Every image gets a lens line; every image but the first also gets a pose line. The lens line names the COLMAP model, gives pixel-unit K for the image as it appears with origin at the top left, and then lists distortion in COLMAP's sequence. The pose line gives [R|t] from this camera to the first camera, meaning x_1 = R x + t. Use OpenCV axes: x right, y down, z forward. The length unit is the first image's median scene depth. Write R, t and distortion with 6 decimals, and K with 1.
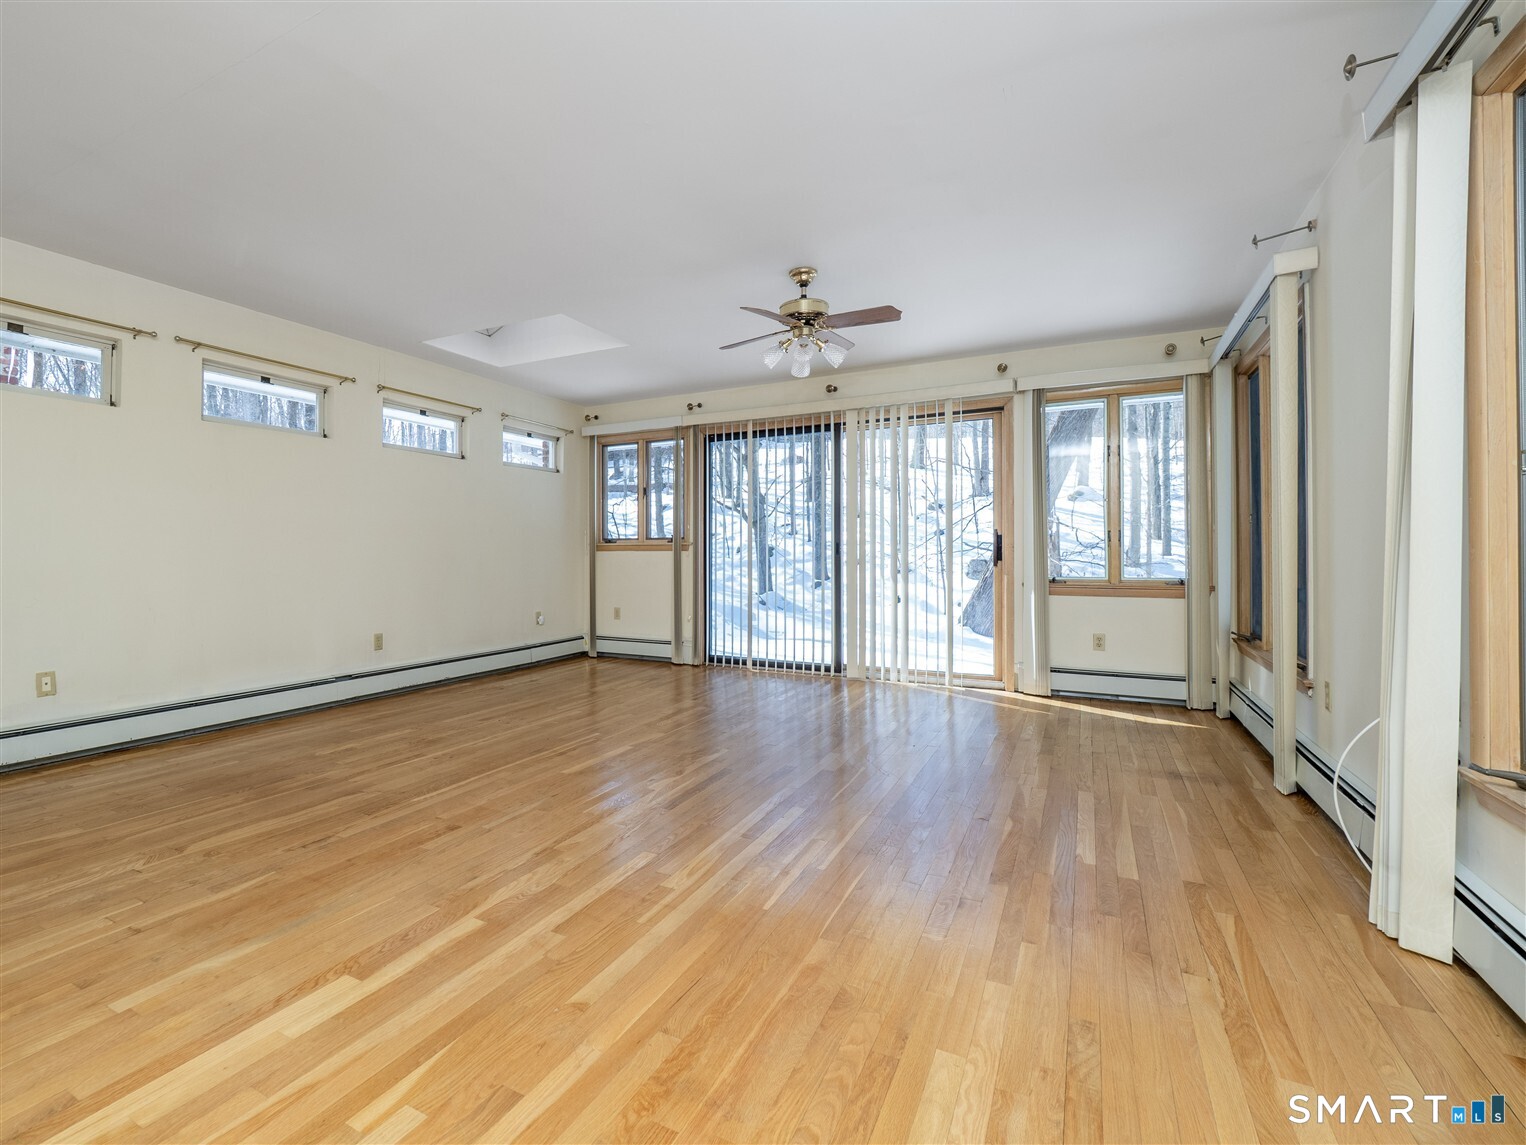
lens RADIAL K [[727.9, 0, 686.5], [0, 727.9, 541.2], [0, 0, 1]] dist [-0.002379, -0.001131]
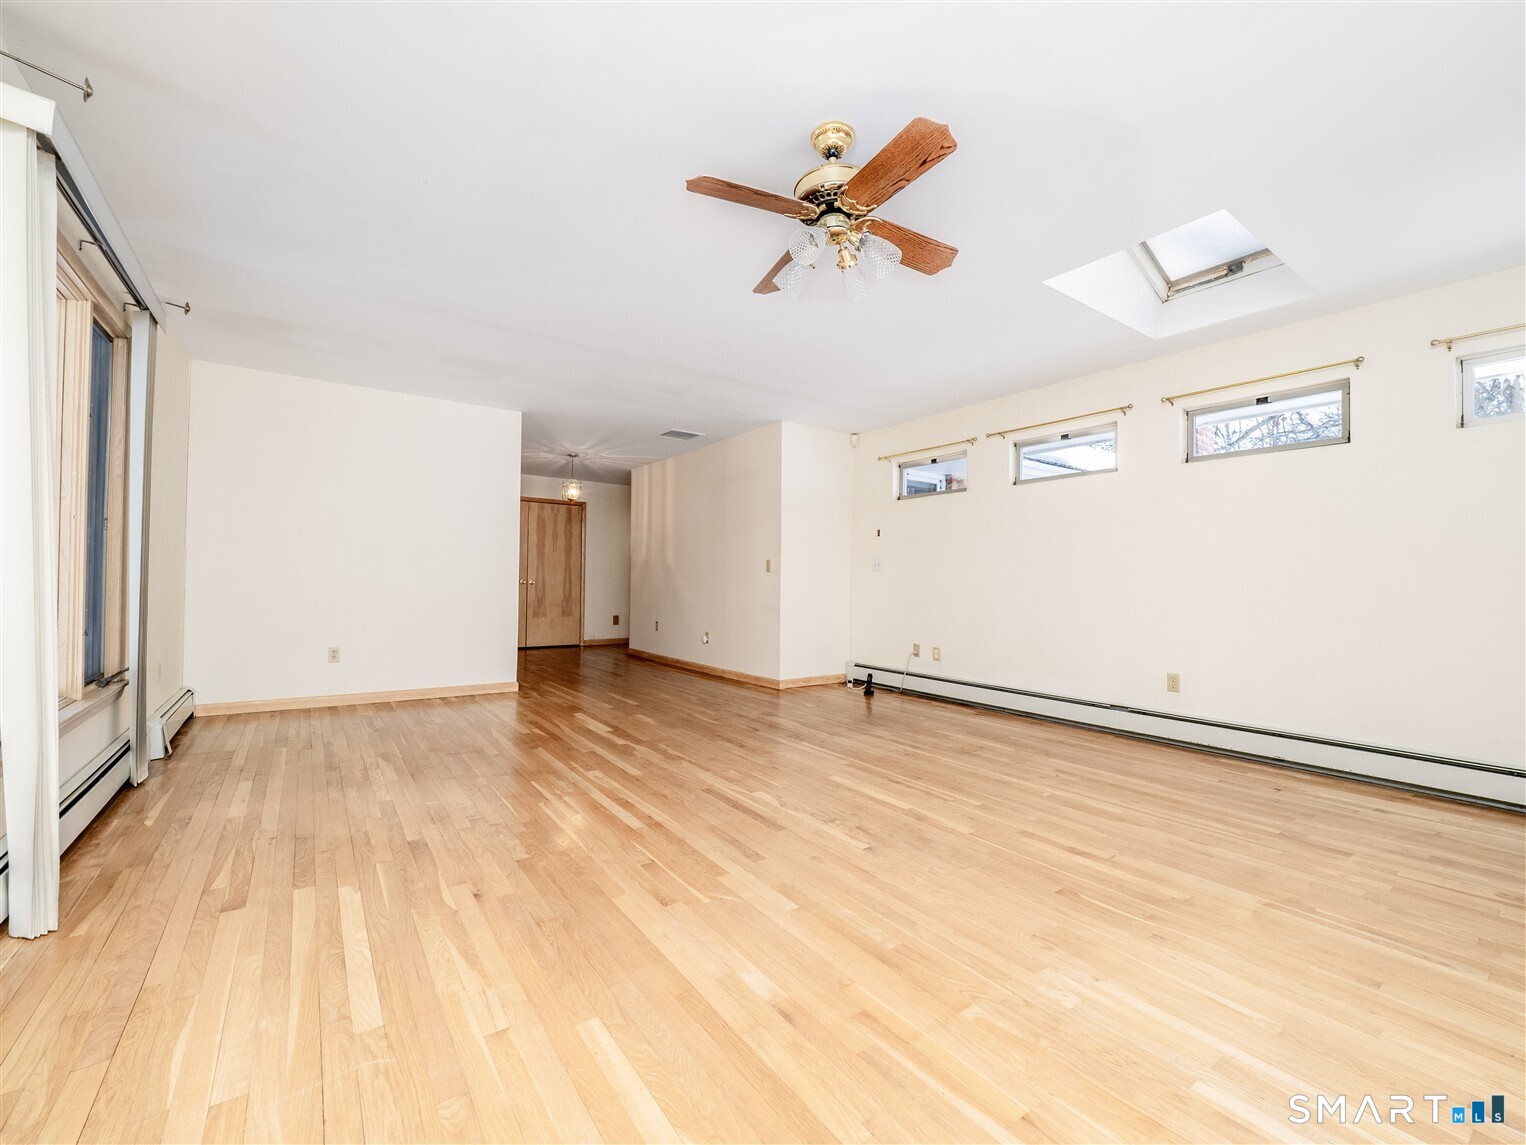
lens RADIAL K [[635.5, 0, 752.8], [0, 635.5, 571.9], [0, 0, 1]] dist [0.003816, -0.008201]
pose [[-0.438015, -0.017076, -0.898806, 0.837536], [0.001210, 0.999807, -0.019585, 0.025259], [0.898967, -0.009666, -0.437910, 1.439460]]
